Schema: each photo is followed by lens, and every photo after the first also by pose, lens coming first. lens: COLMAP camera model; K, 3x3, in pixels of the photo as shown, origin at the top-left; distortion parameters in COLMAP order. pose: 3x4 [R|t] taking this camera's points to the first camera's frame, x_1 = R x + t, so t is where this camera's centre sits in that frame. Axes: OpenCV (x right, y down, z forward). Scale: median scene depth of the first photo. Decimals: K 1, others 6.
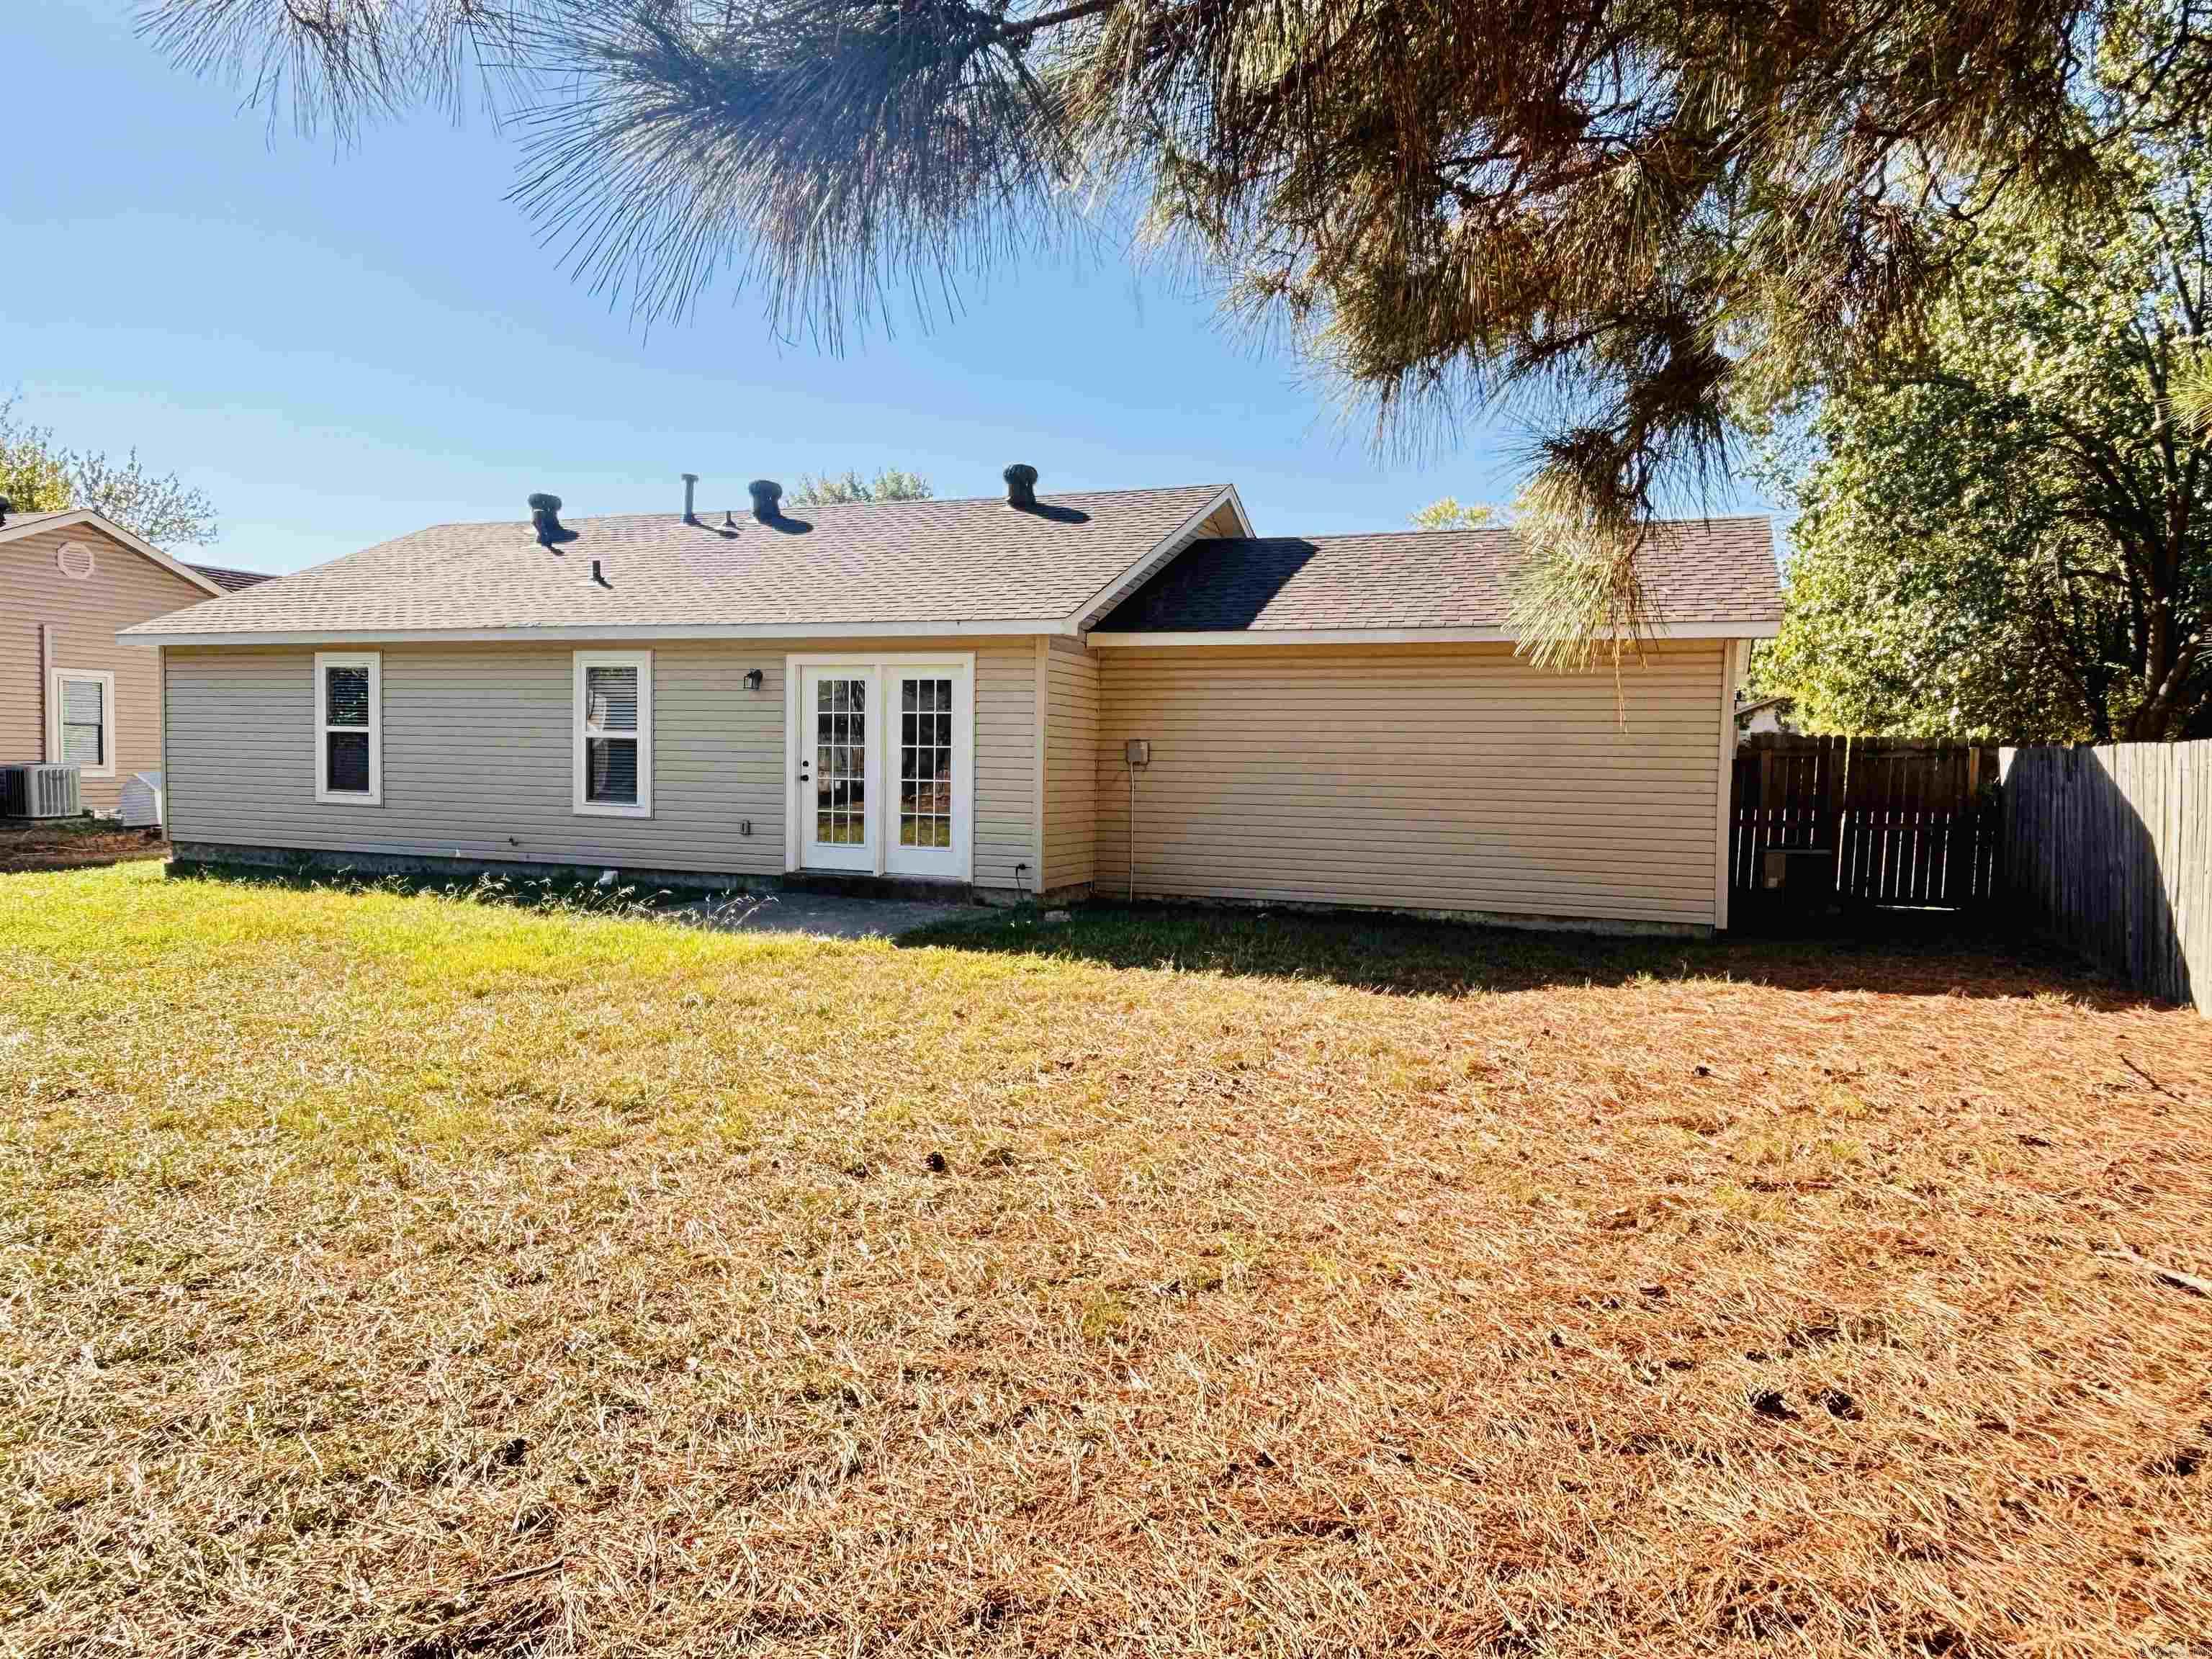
lens RADIAL K [[1434.1, 0, 1107.2], [0, 1434.1, 837.4], [0, 0, 1]] dist [0.004284, -0.001444]
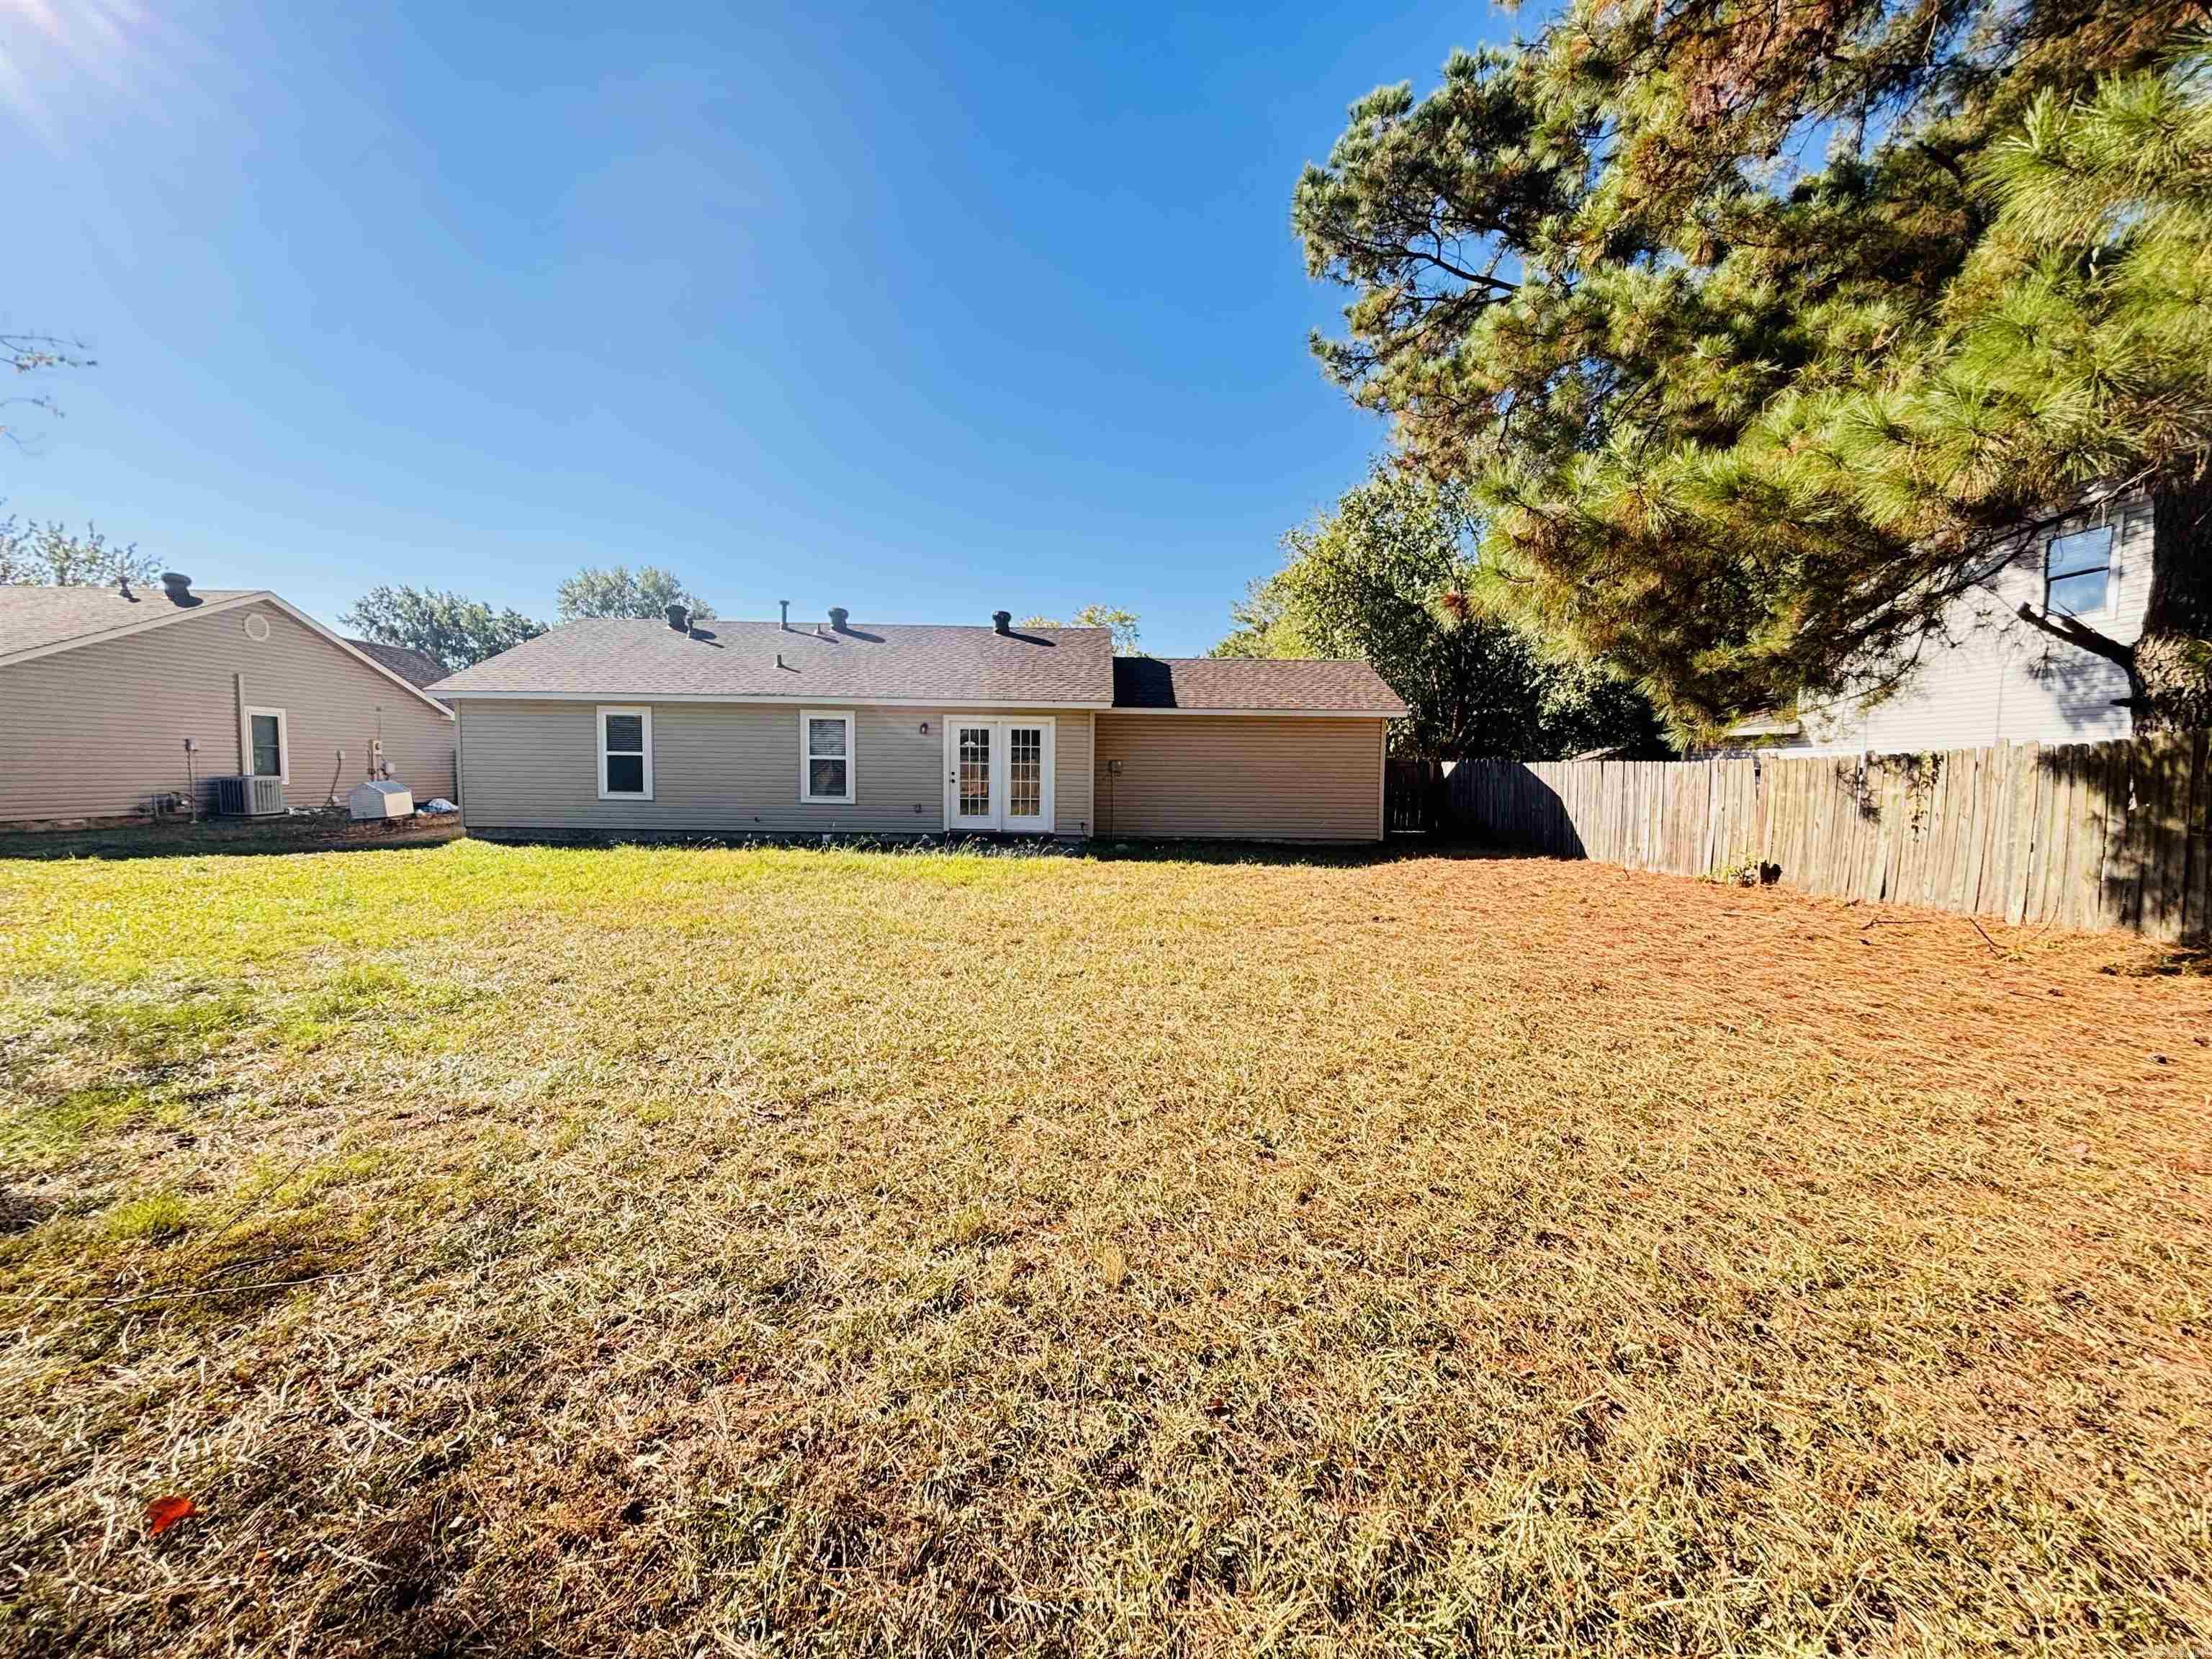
lens RADIAL K [[891.0, 0, 1118.2], [0, 891.0, 826.5], [0, 0, 1]] dist [-0.003734, -0.001038]
pose [[0.923839, -0.030732, 0.381546, -0.460586], [0.024085, 0.999464, 0.022185, -0.002611], [-0.382023, -0.011306, 0.924084, -0.160835]]
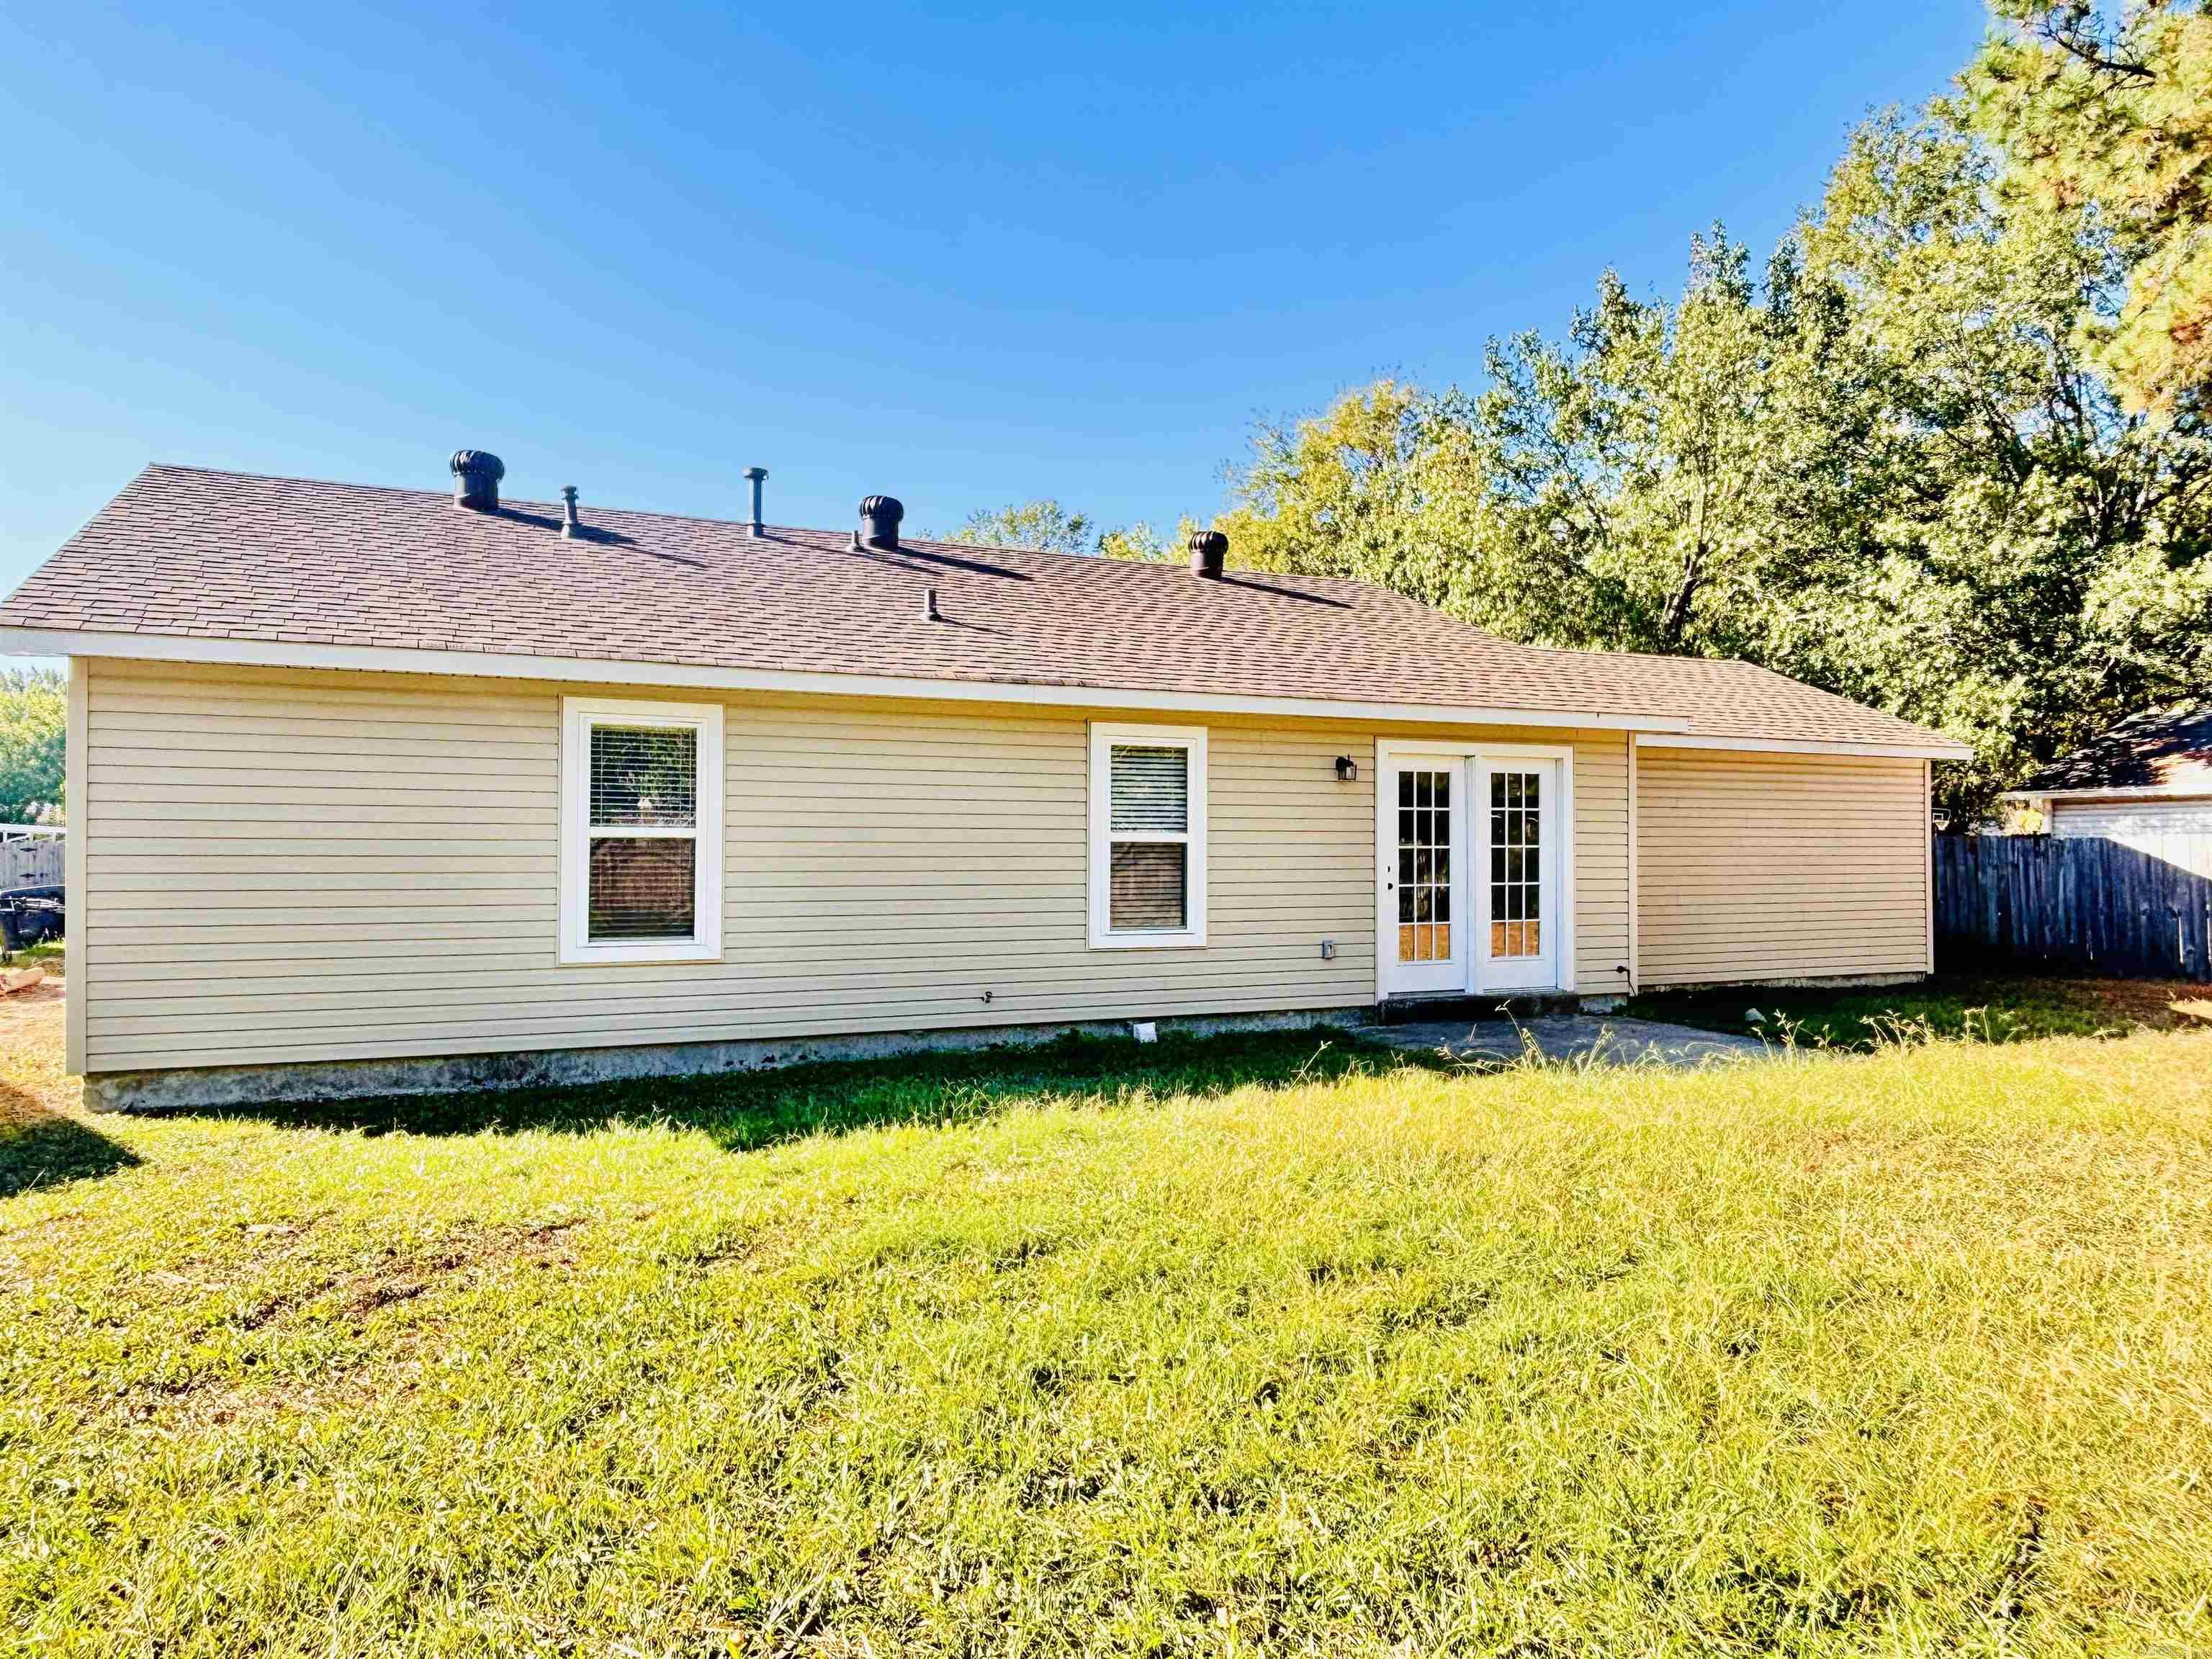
lens RADIAL K [[1434.1, 0, 1102.5], [0, 1434.1, 826.4], [0, 0, 1]] dist [0.004284, -0.001444]
pose [[0.707016, -0.007553, 0.707158, -0.929867], [0.050131, 0.997963, -0.039461, -0.051914], [-0.705419, 0.063350, 0.705954, 0.525723]]
